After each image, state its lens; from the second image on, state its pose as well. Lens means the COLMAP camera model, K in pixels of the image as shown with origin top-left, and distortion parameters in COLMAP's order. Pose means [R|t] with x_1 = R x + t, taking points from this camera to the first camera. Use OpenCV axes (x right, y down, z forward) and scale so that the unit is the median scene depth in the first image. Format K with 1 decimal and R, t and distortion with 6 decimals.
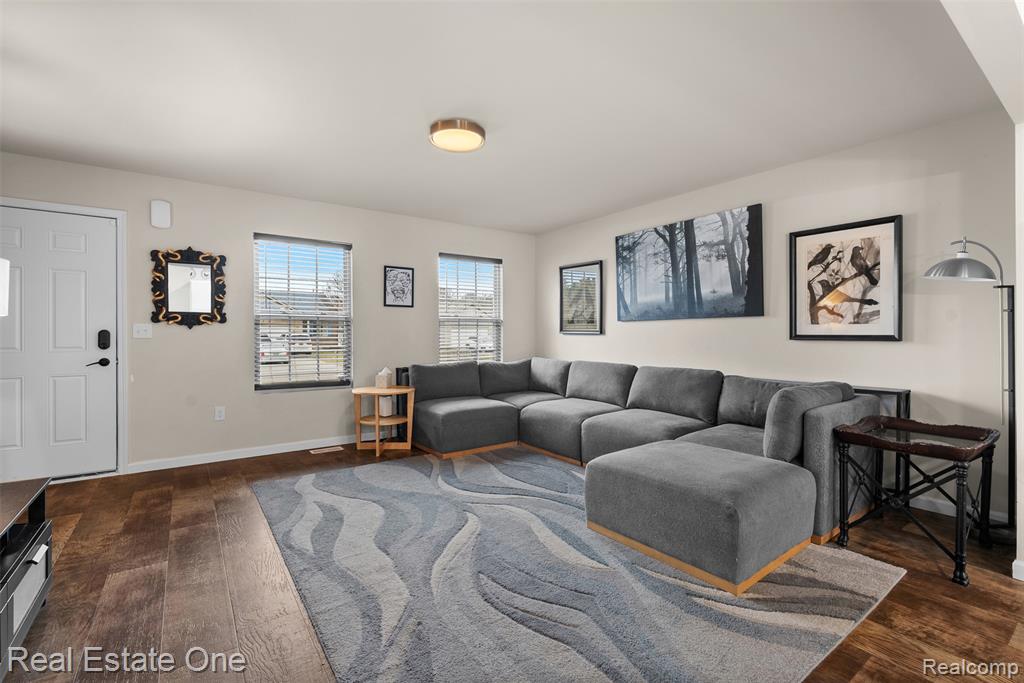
lens RADIAL K [[457.2, 0, 511.6], [0, 457.2, 333.9], [0, 0, 1]] dist [-0.001145, 0.000691]
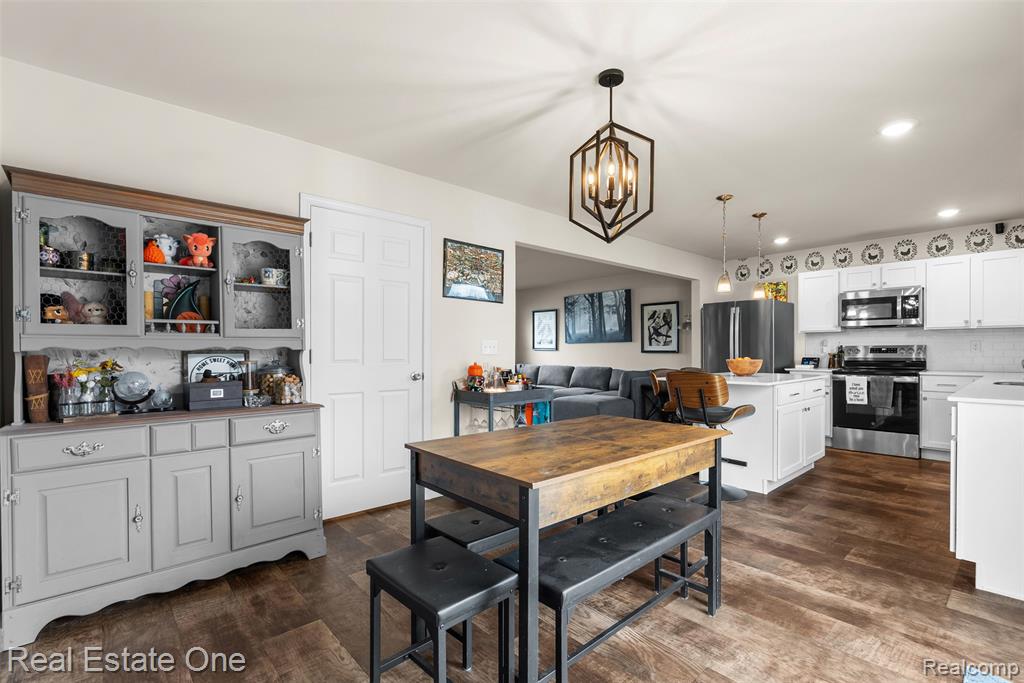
lens RADIAL K [[457.2, 0, 513.9], [0, 457.2, 349.5], [0, 0, 1]] dist [-0.001145, 0.000691]
pose [[0.995257, 0.000506, 0.097284, -0.186115], [-0.000192, 0.999995, -0.003239, 0.003667], [-0.097285, 0.003205, 0.995251, -0.985508]]
